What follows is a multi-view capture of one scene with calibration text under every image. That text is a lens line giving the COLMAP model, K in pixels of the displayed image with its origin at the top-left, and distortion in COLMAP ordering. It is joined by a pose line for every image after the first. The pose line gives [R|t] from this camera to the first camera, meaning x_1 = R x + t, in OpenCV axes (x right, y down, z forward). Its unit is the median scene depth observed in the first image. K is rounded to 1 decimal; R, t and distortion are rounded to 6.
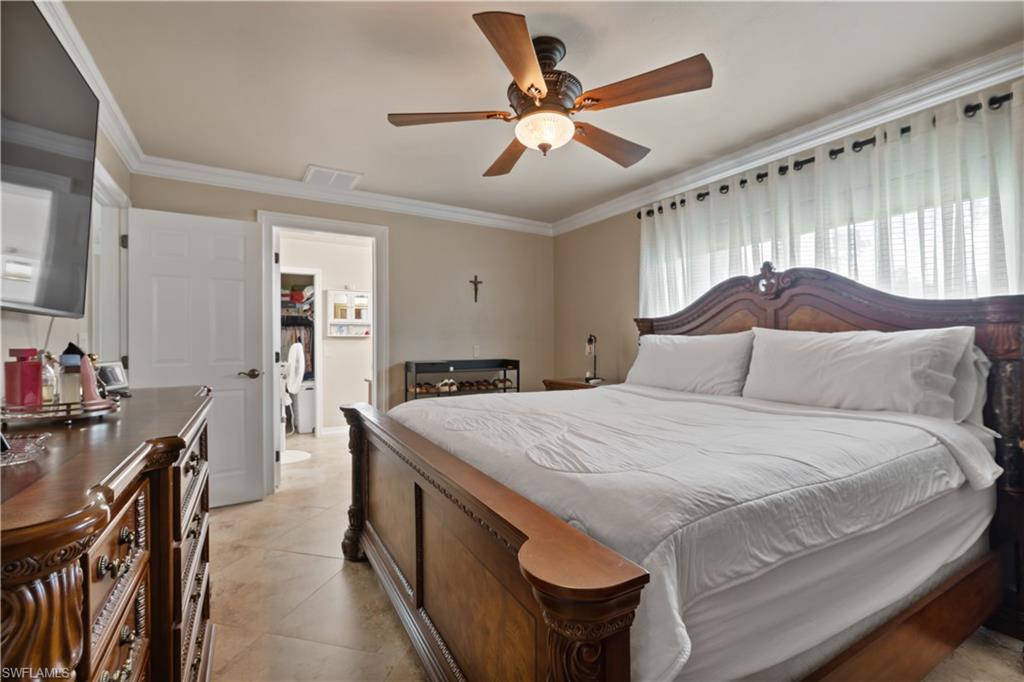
lens RADIAL K [[440.2, 0, 511.5], [0, 440.2, 346.1], [0, 0, 1]] dist [-0.000615, -0.000228]
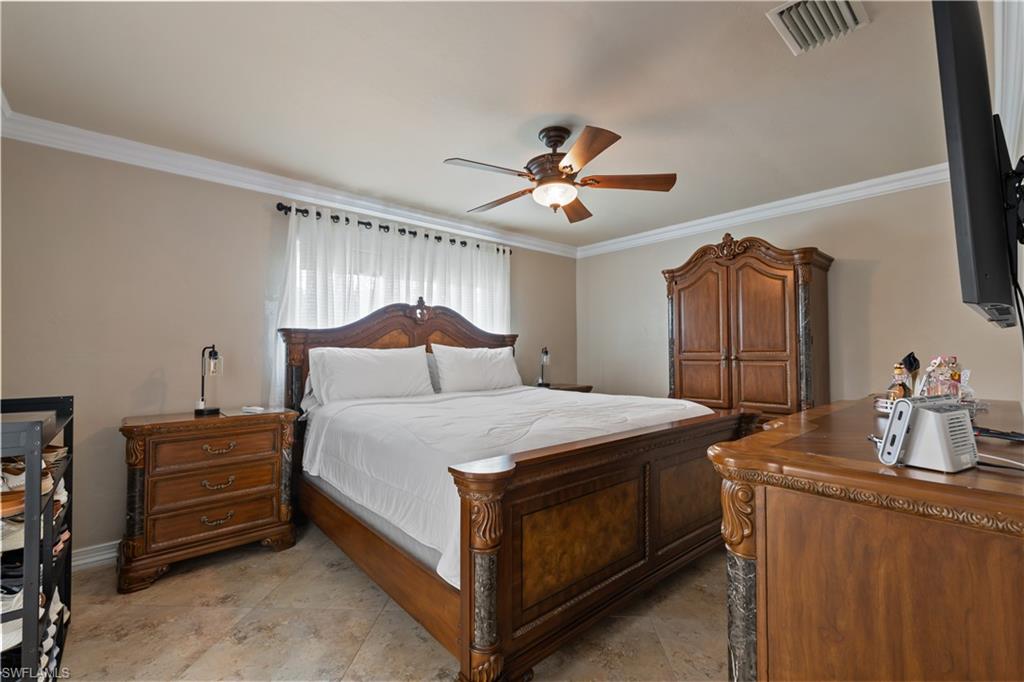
lens RADIAL K [[440.2, 0, 511.5], [0, 440.2, 346.1], [0, 0, 1]] dist [-0.000615, -0.000228]
pose [[-0.185750, 0.024575, 0.982290, -0.826166], [0.020302, 0.999570, -0.021168, -0.000016], [-0.982387, 0.016010, -0.186169, 0.961609]]
